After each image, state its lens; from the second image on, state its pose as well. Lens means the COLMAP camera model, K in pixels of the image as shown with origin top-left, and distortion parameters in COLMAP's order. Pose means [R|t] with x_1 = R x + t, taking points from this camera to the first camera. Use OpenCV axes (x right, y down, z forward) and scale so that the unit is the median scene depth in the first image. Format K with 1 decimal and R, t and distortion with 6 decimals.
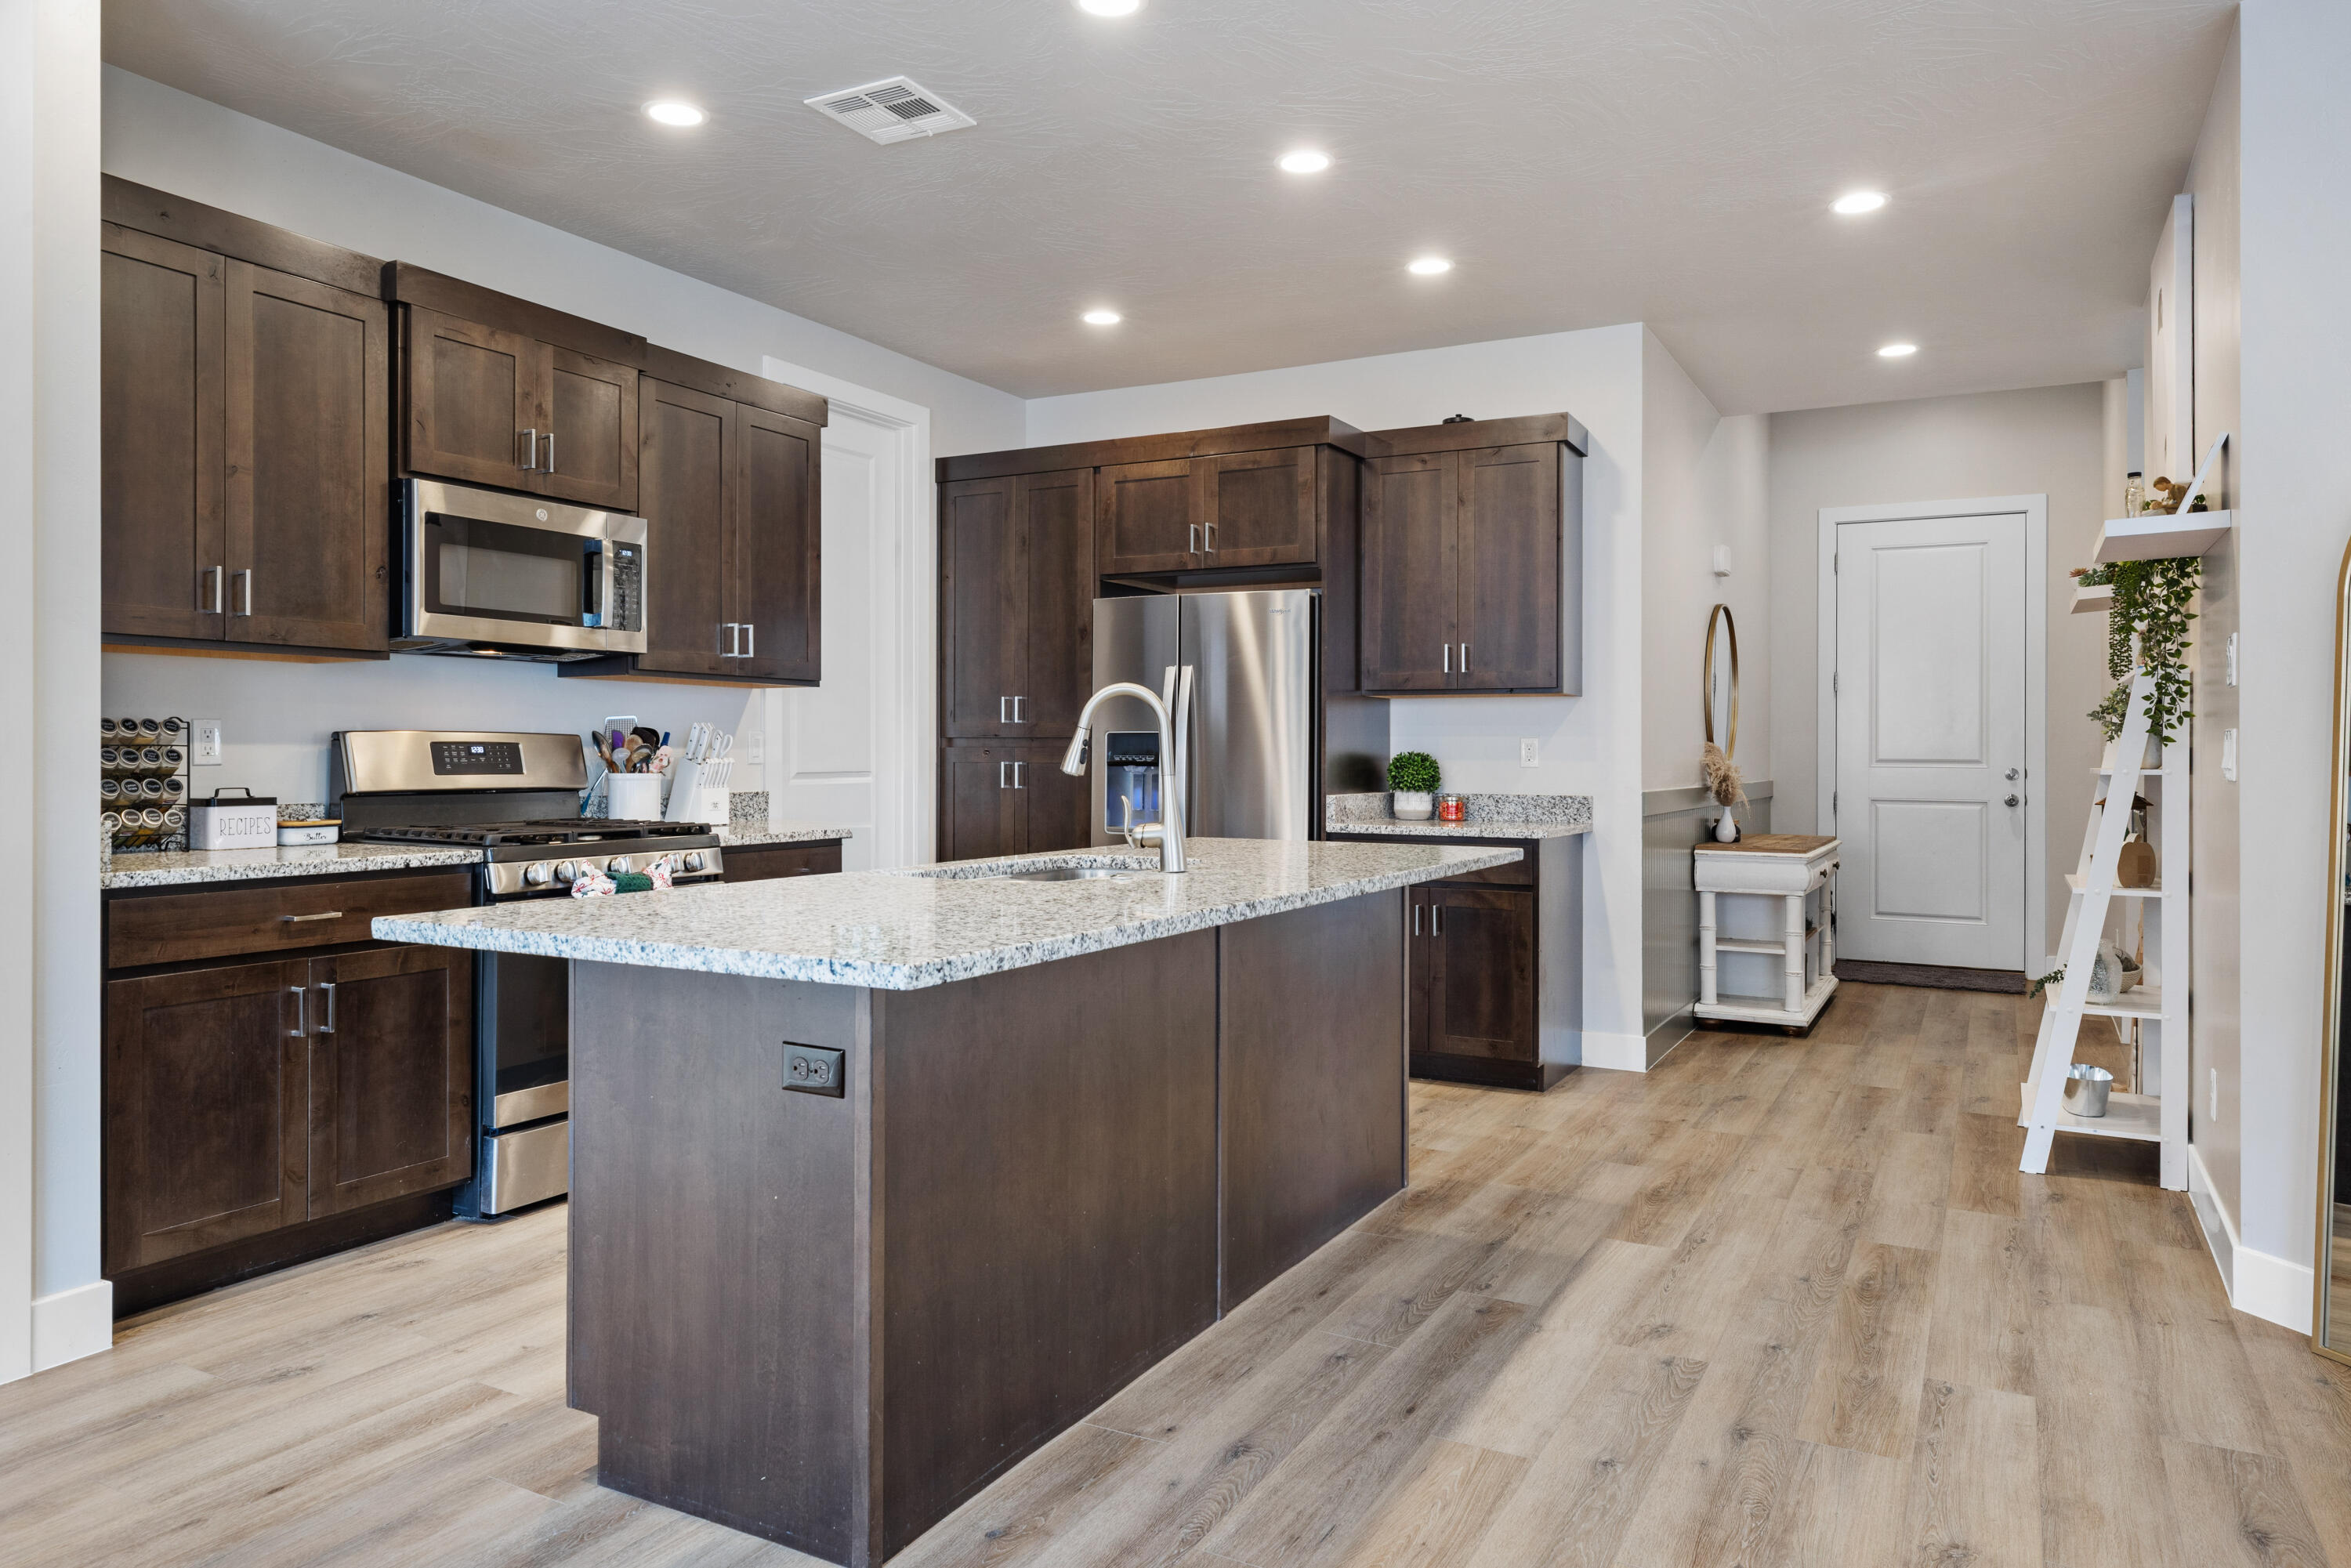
lens RADIAL K [[1530.0, 0, 1154.6], [0, 1530.0, 750.1], [0, 0, 1]] dist [0.006143, -0.000280]
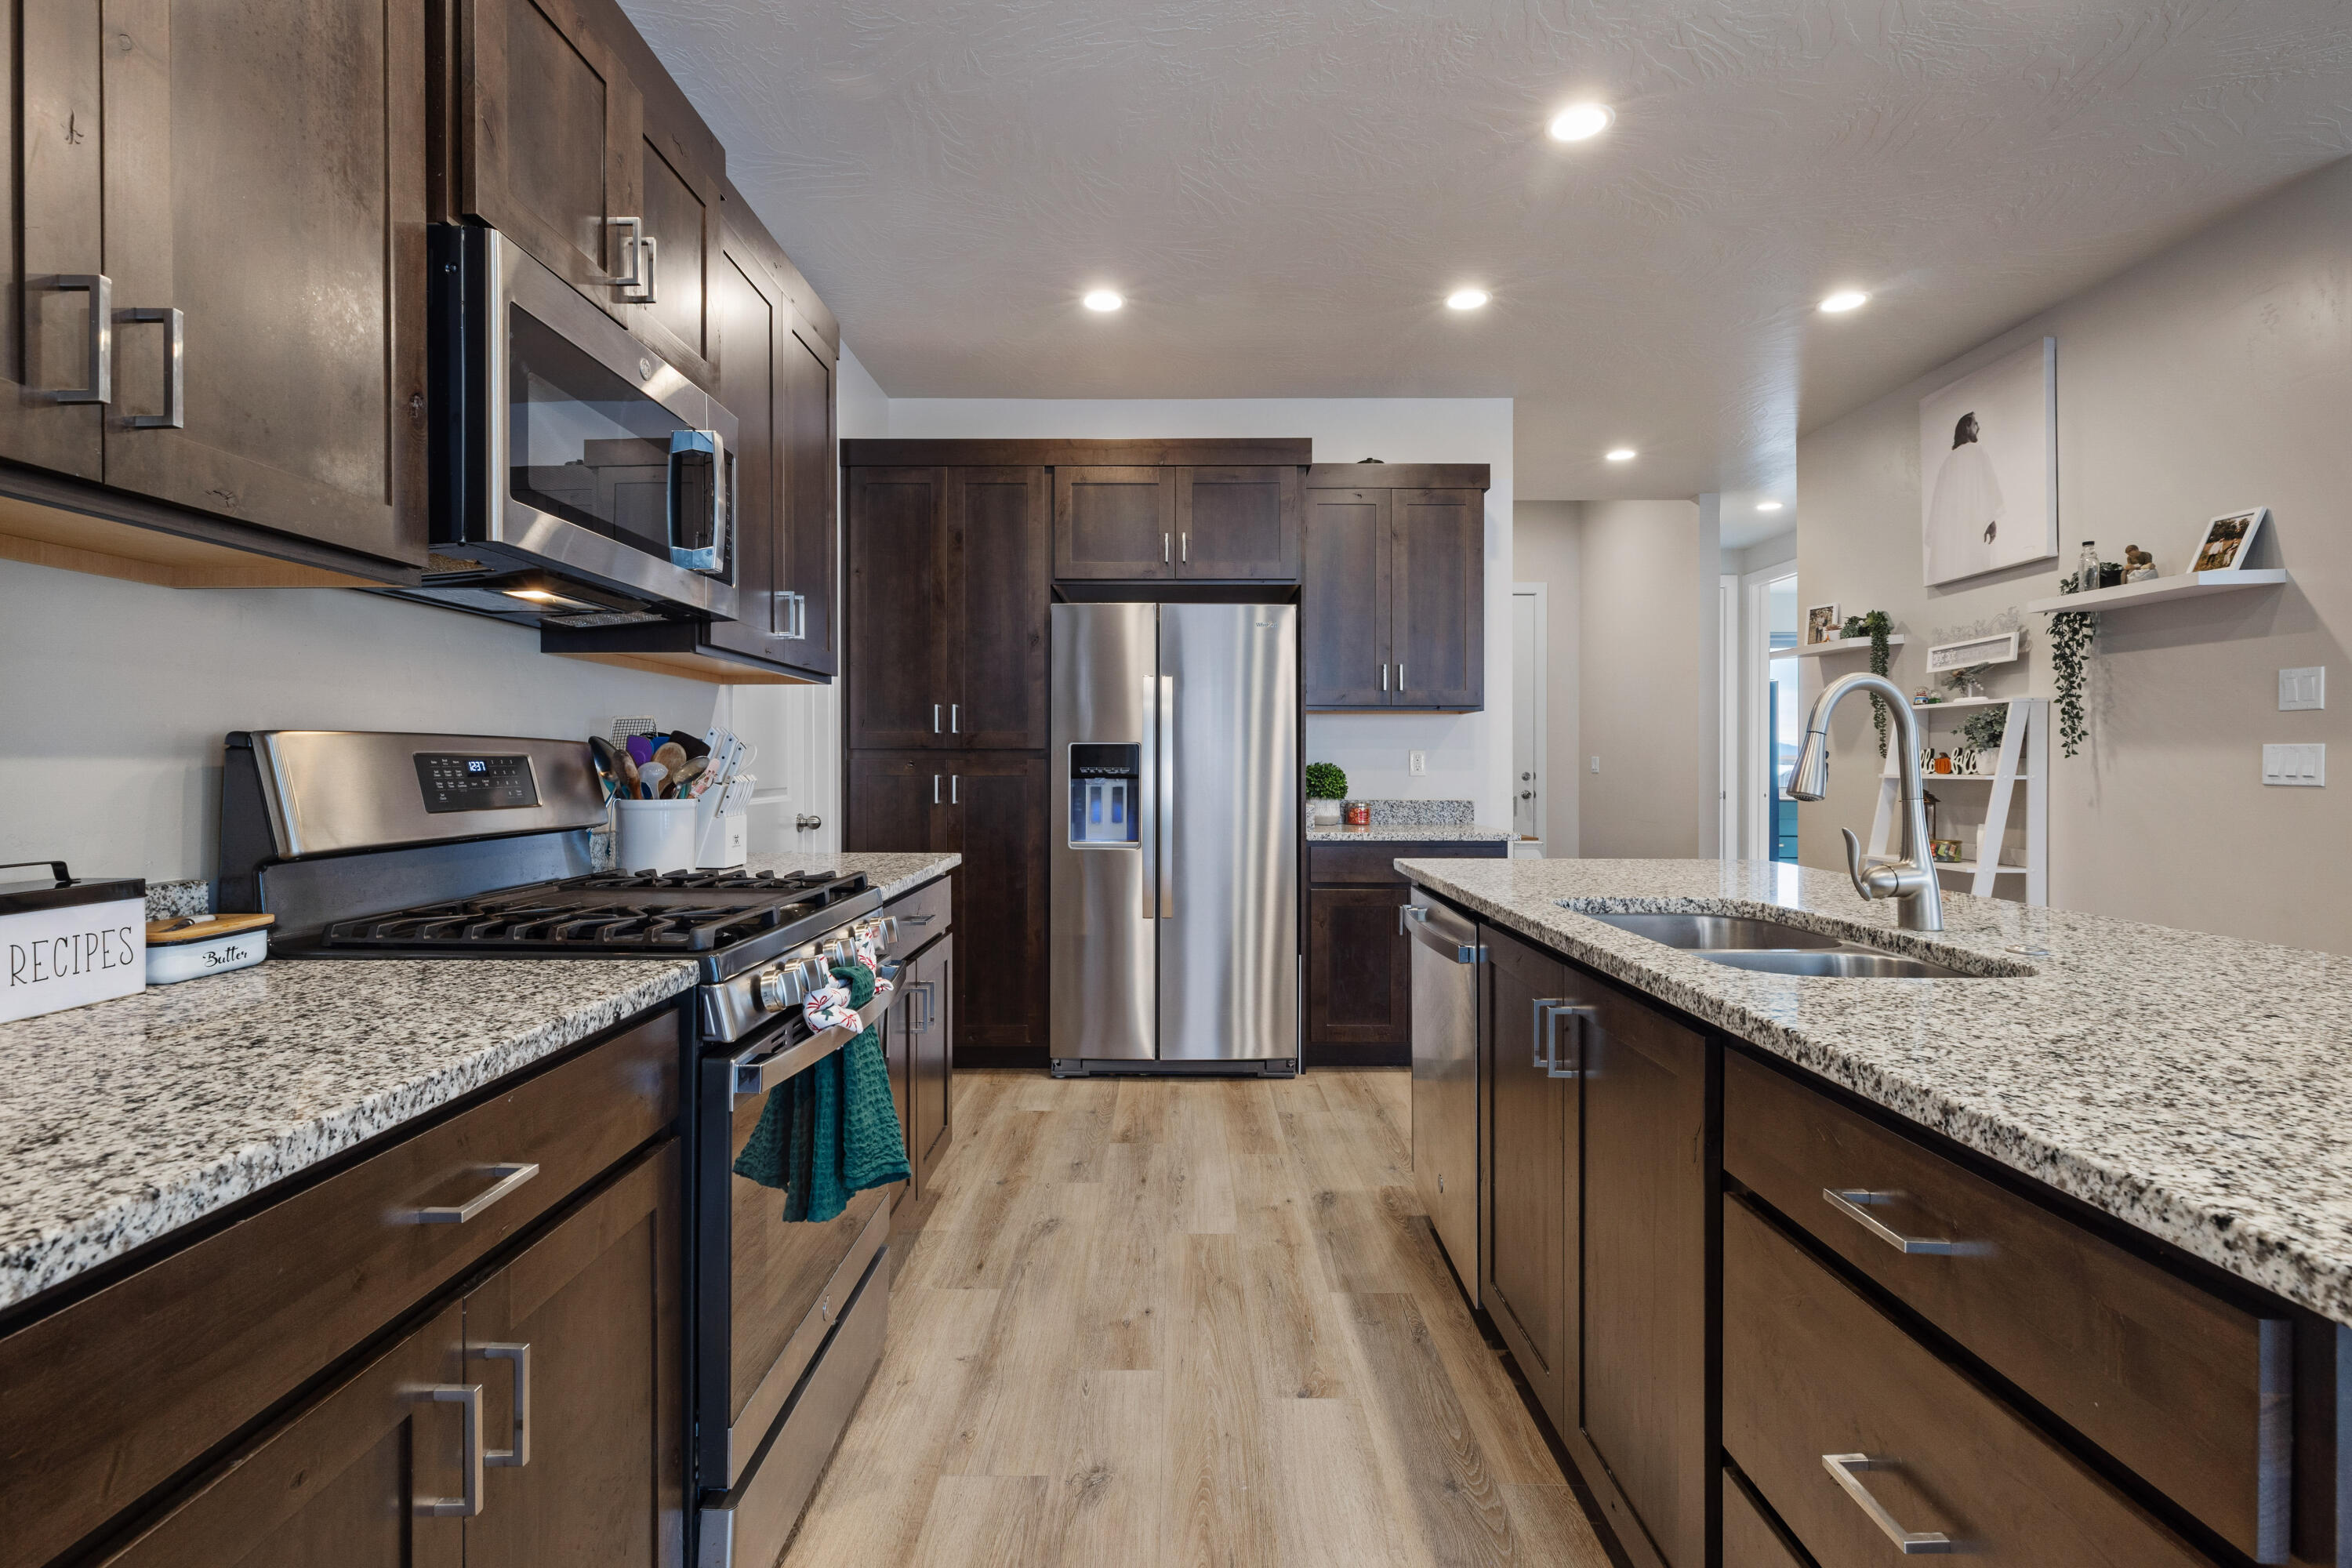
lens RADIAL K [[1073.2, 0, 1167.7], [0, 1073.2, 759.9], [0, 0, 1]] dist [0.003626, -0.000024]
pose [[0.878325, -0.002072, 0.478059, -0.315057], [0.001867, 0.999998, 0.000904, -0.001938], [-0.478060, 0.000099, 0.878327, 0.401689]]
